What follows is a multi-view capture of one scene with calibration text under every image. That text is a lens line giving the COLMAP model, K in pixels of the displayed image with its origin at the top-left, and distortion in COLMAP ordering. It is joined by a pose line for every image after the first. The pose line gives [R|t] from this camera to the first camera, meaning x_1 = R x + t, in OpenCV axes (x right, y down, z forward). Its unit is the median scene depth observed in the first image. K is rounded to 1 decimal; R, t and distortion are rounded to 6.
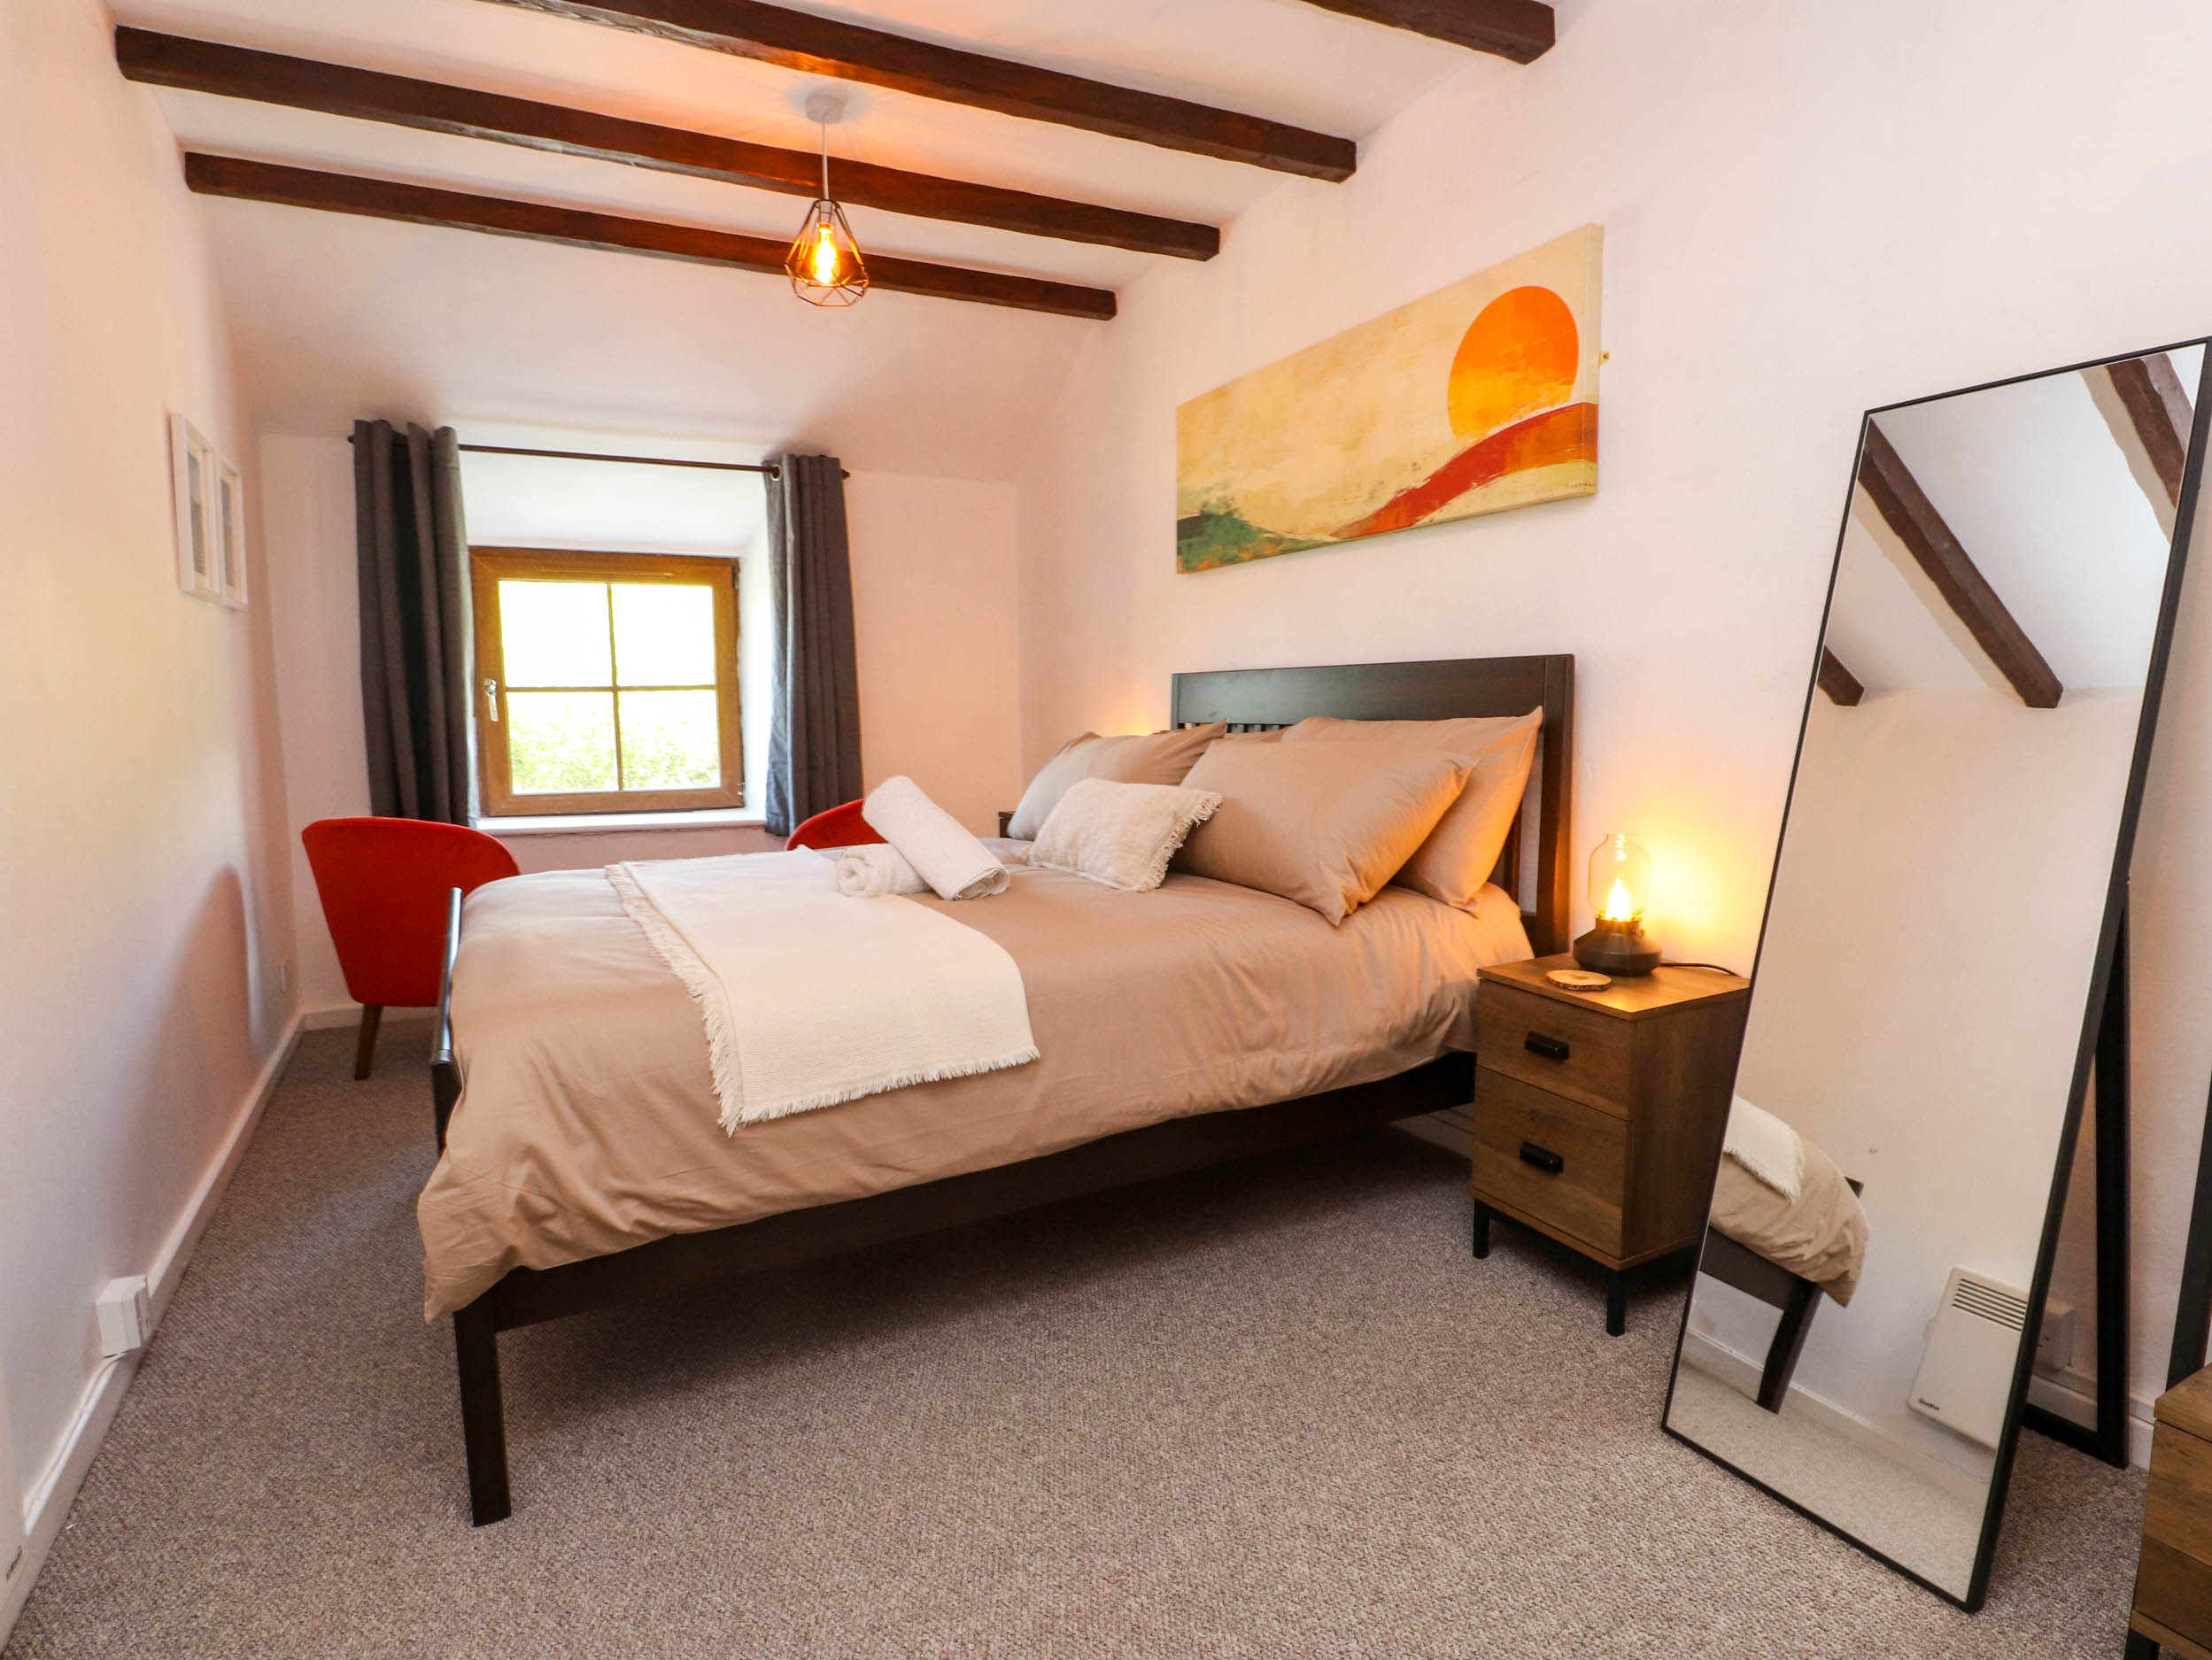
lens RADIAL K [[1117.2, 0, 1085.7], [0, 1117.2, 824.0], [0, 0, 1]] dist [-0.000053, -0.001258]
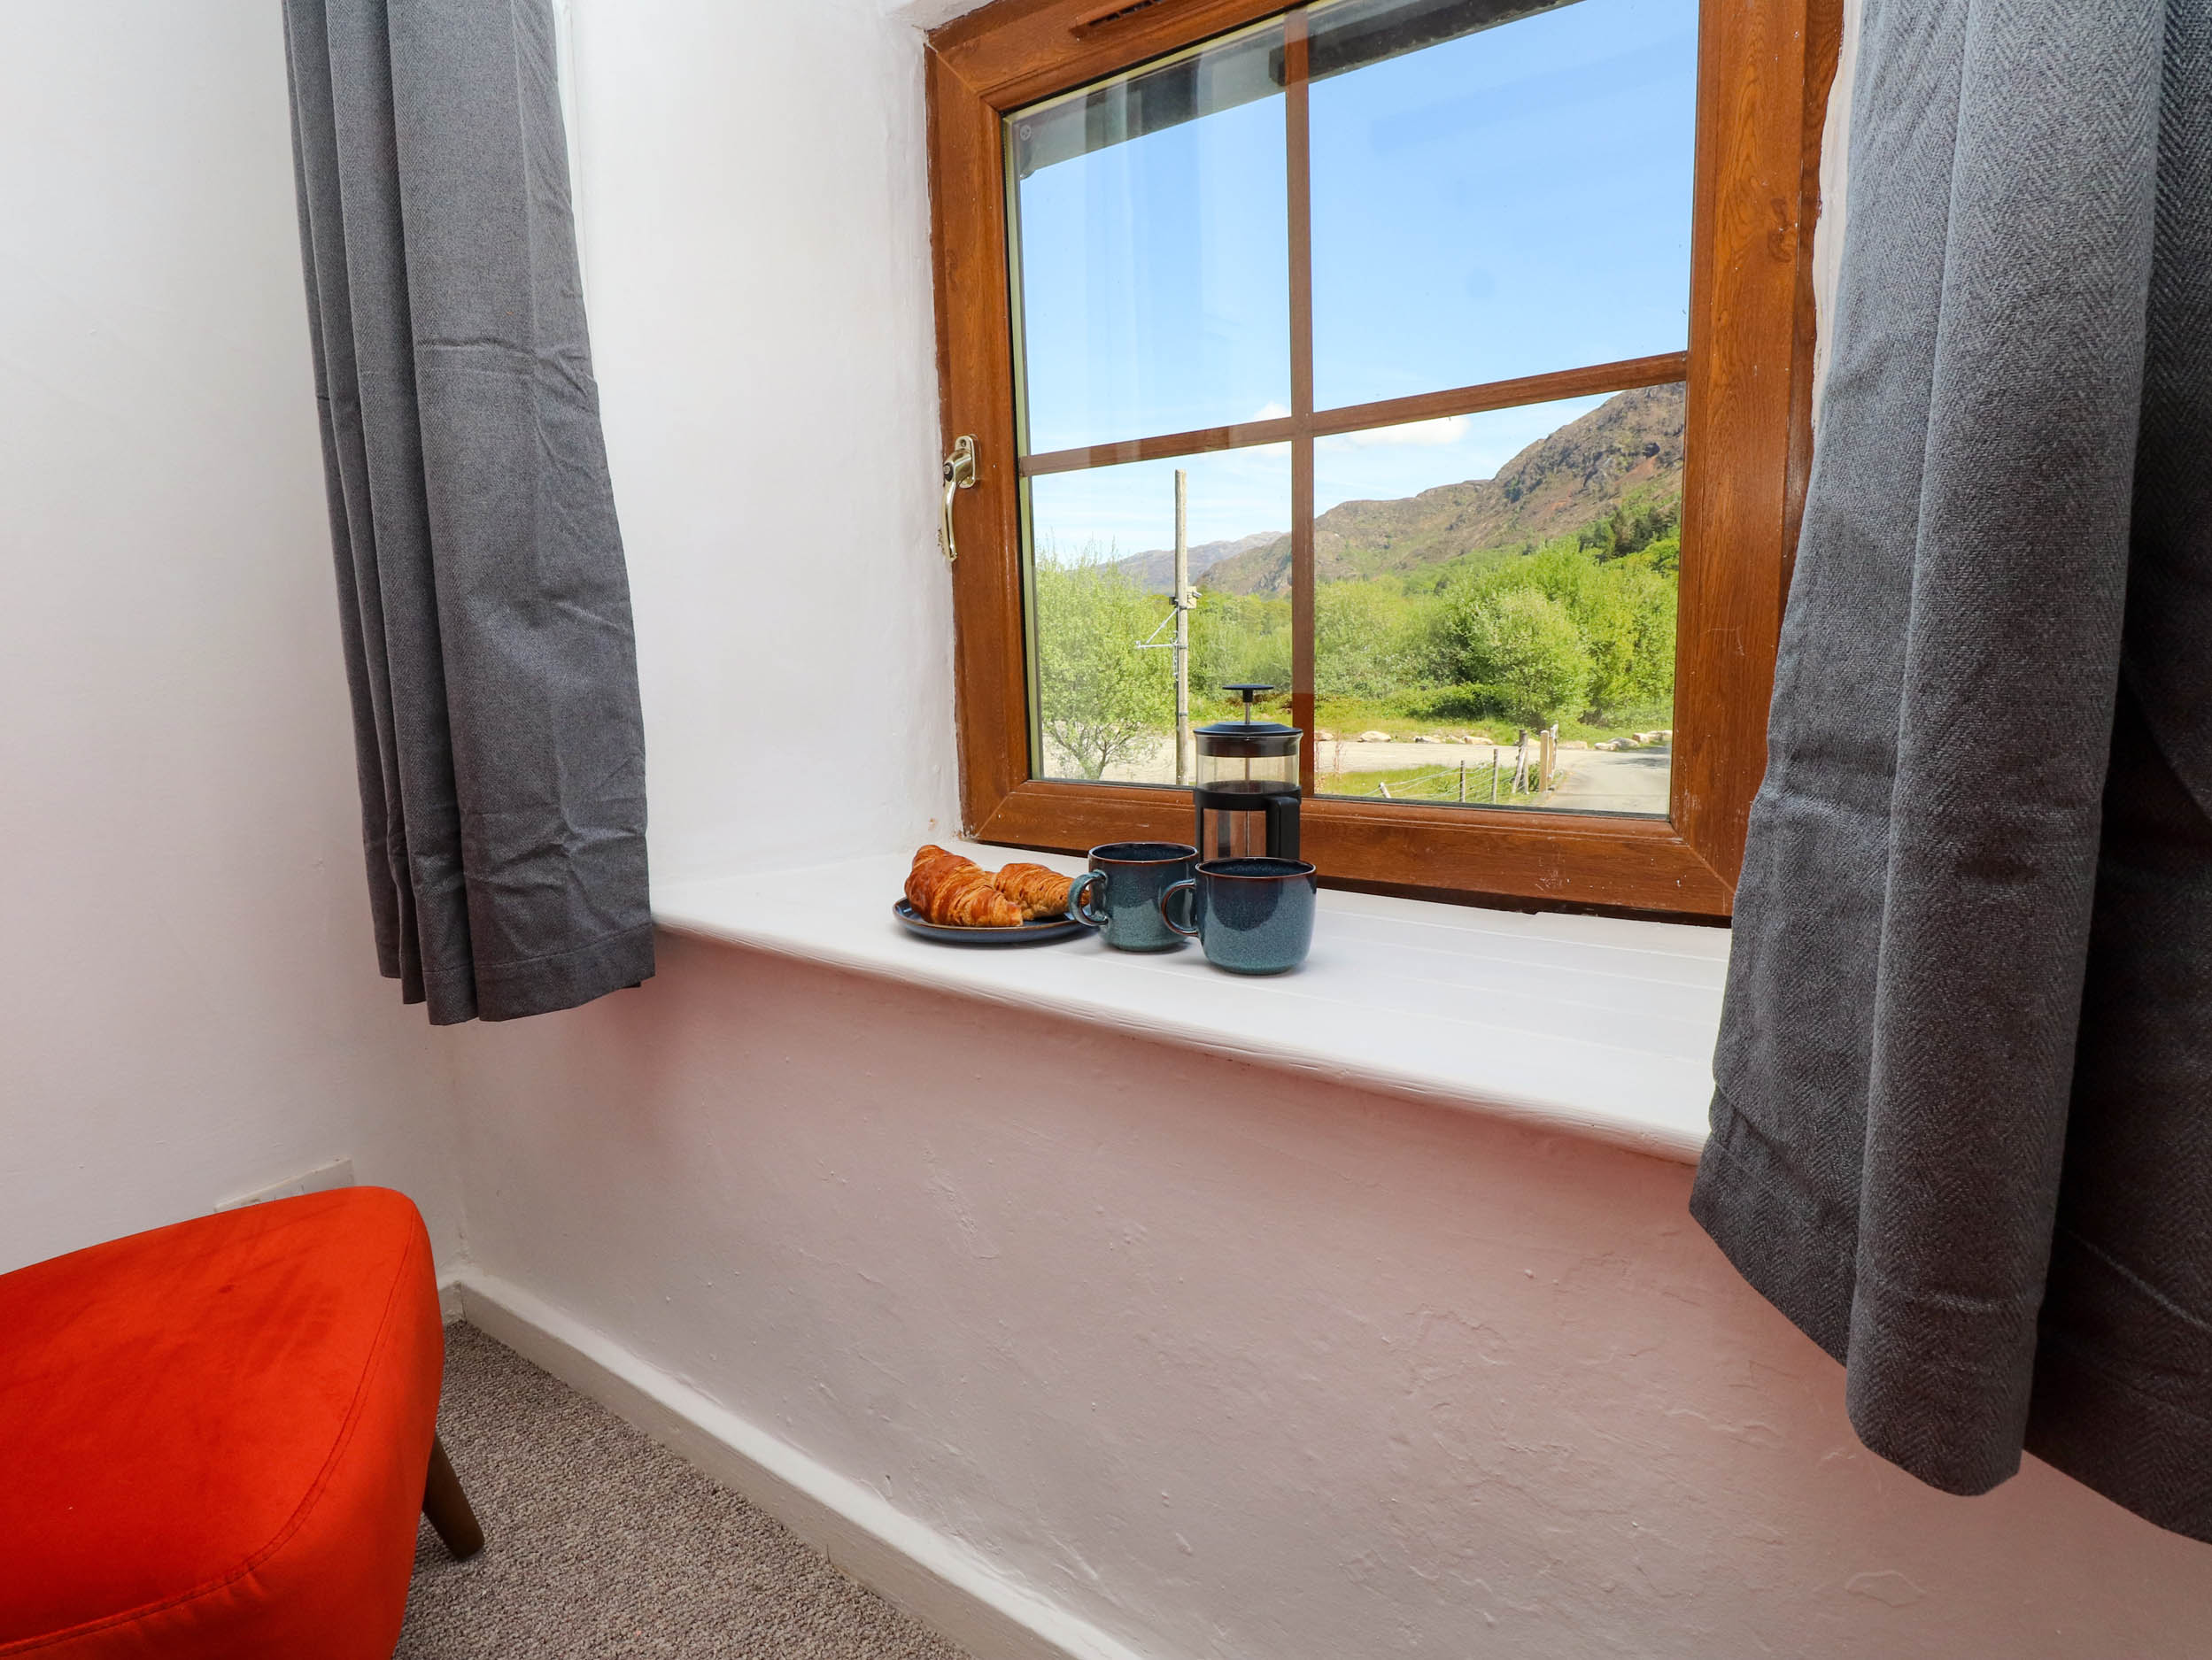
lens RADIAL K [[1148.8, 0, 1104.8], [0, 1148.8, 810.8], [0, 0, 1]] dist [0.002819, -0.013984]
pose [[0.497888, 0.121017, -0.858756, -0.205134], [-0.070888, 0.992582, 0.098776, -0.055529], [0.864339, 0.011697, 0.502773, 0.866208]]
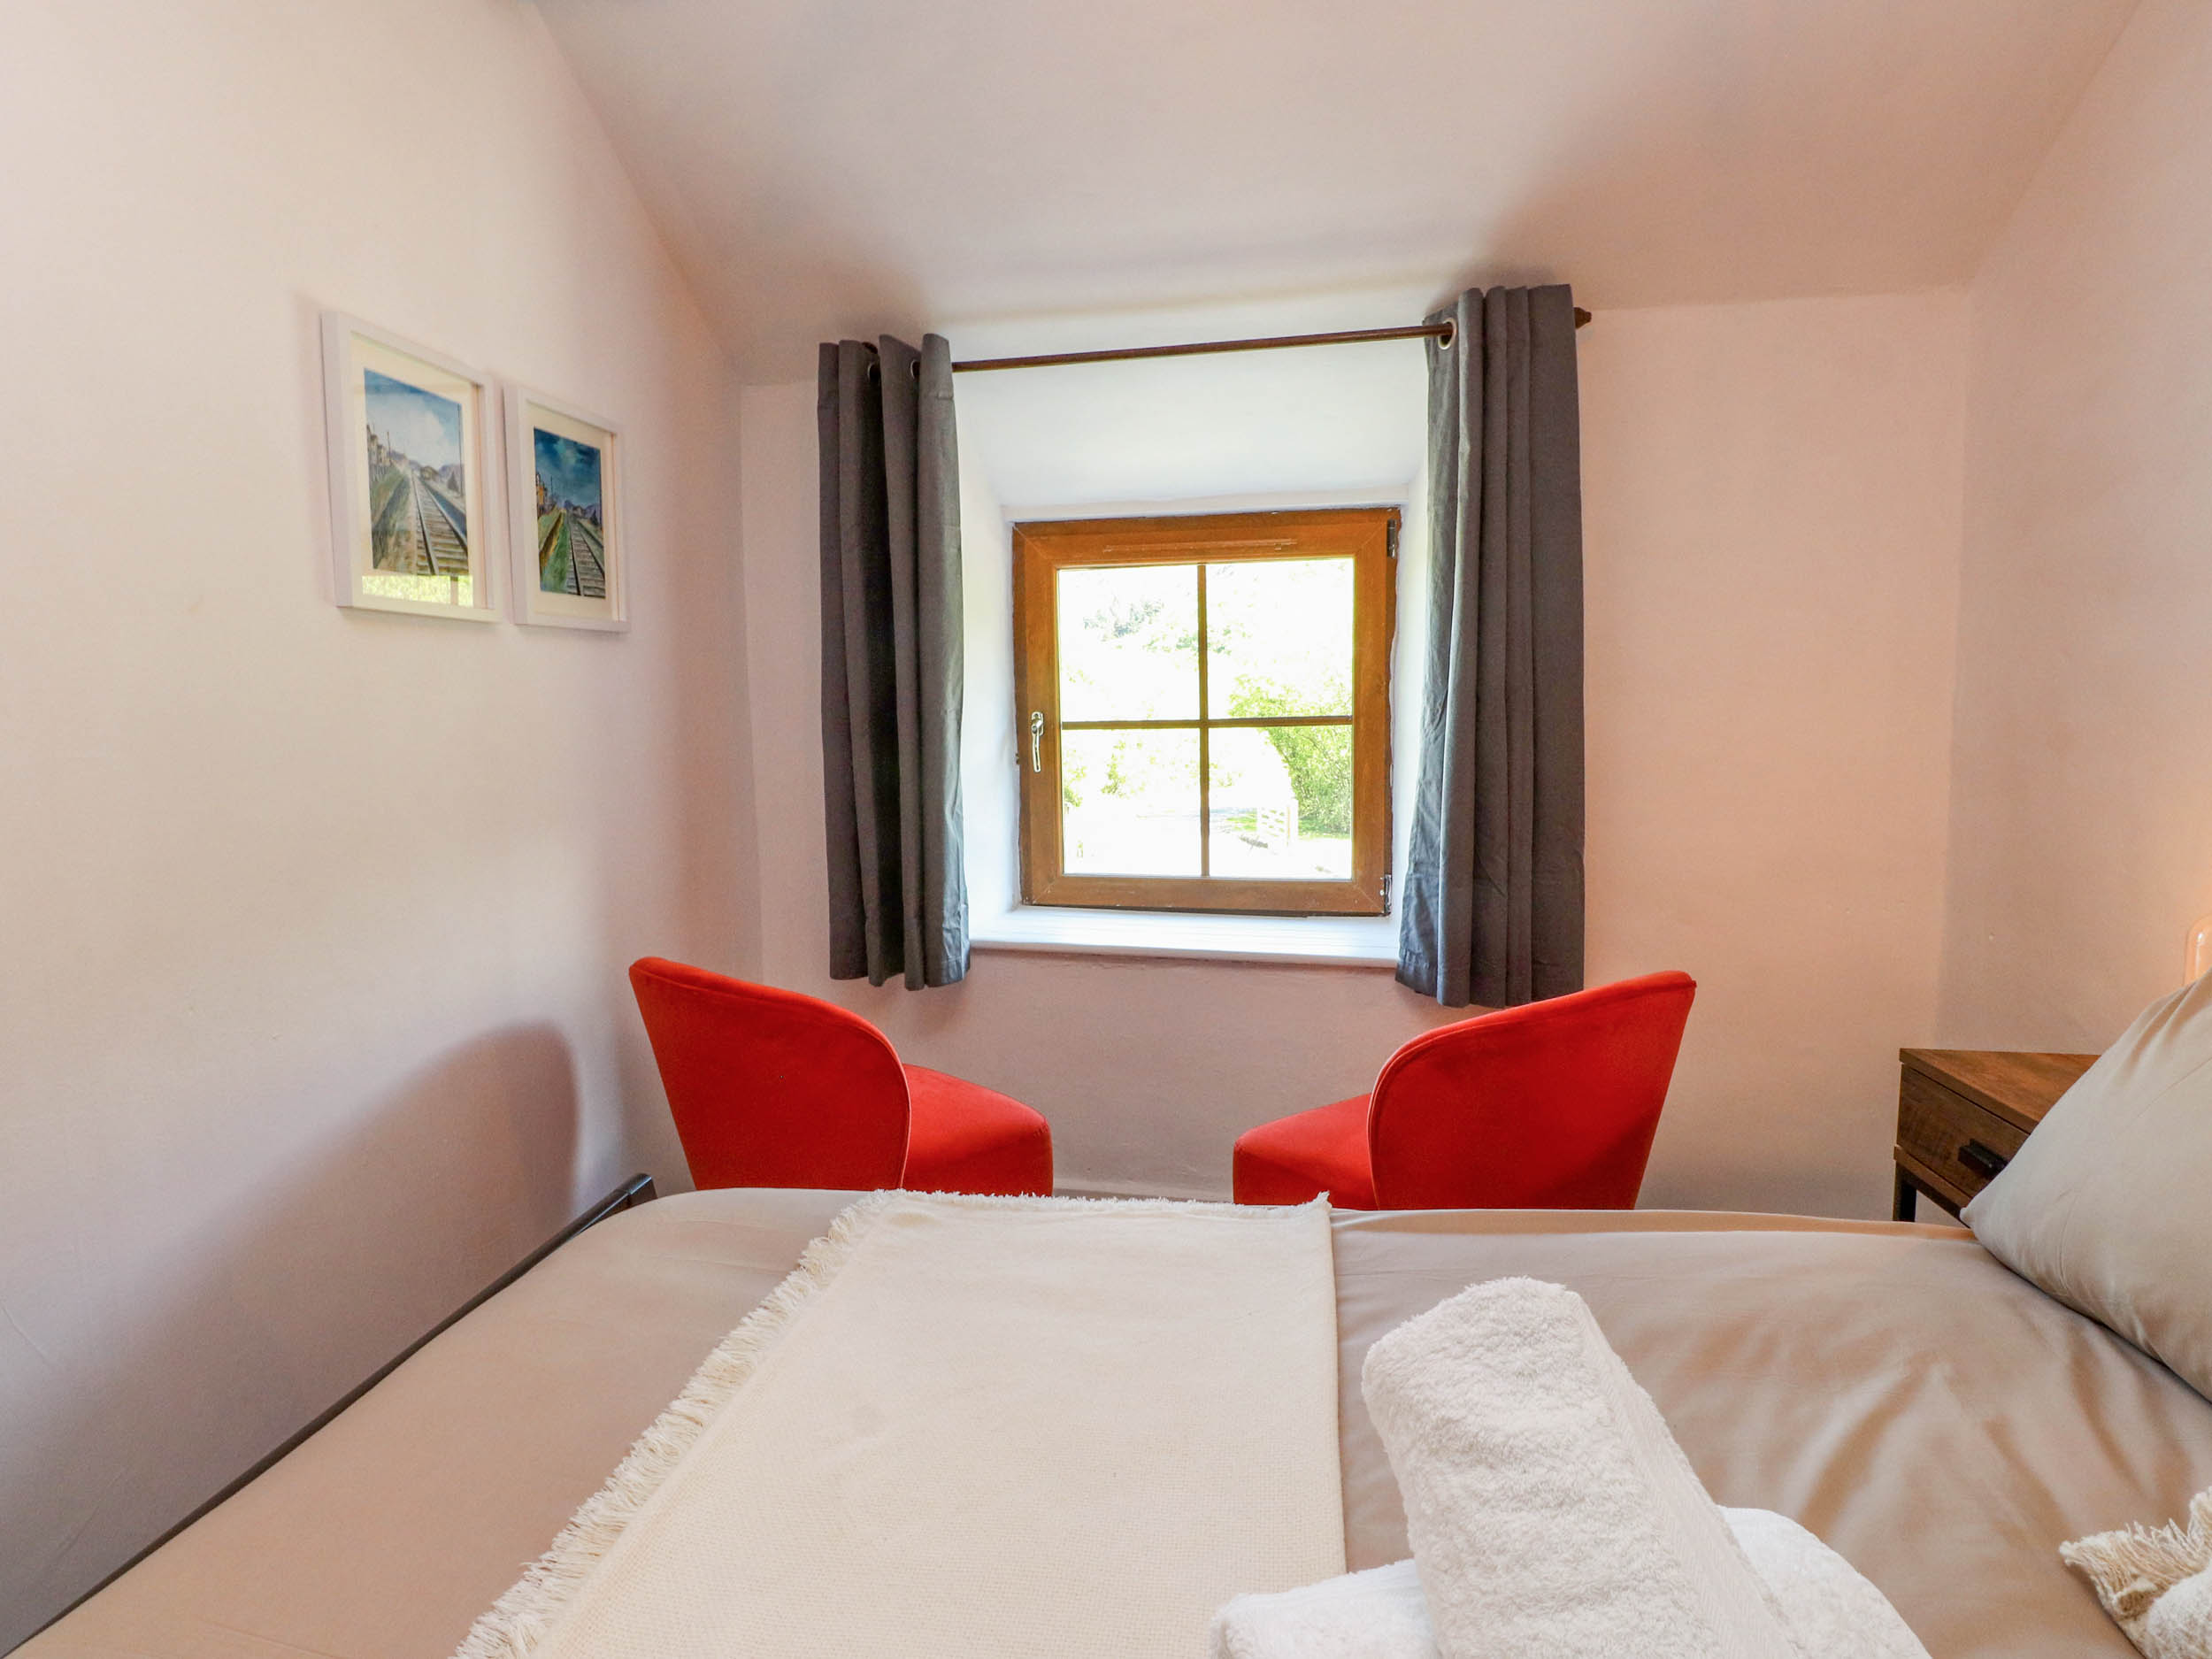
lens RADIAL K [[1174.9, 0, 1109.6], [0, 1174.9, 818.6], [0, 0, 1]] dist [-0.002356, -0.001053]
pose [[0.800478, 0.056608, -0.596682, -0.053054], [-0.058489, 0.998156, 0.016231, -0.077261], [0.596501, 0.021907, 0.802313, 0.437233]]
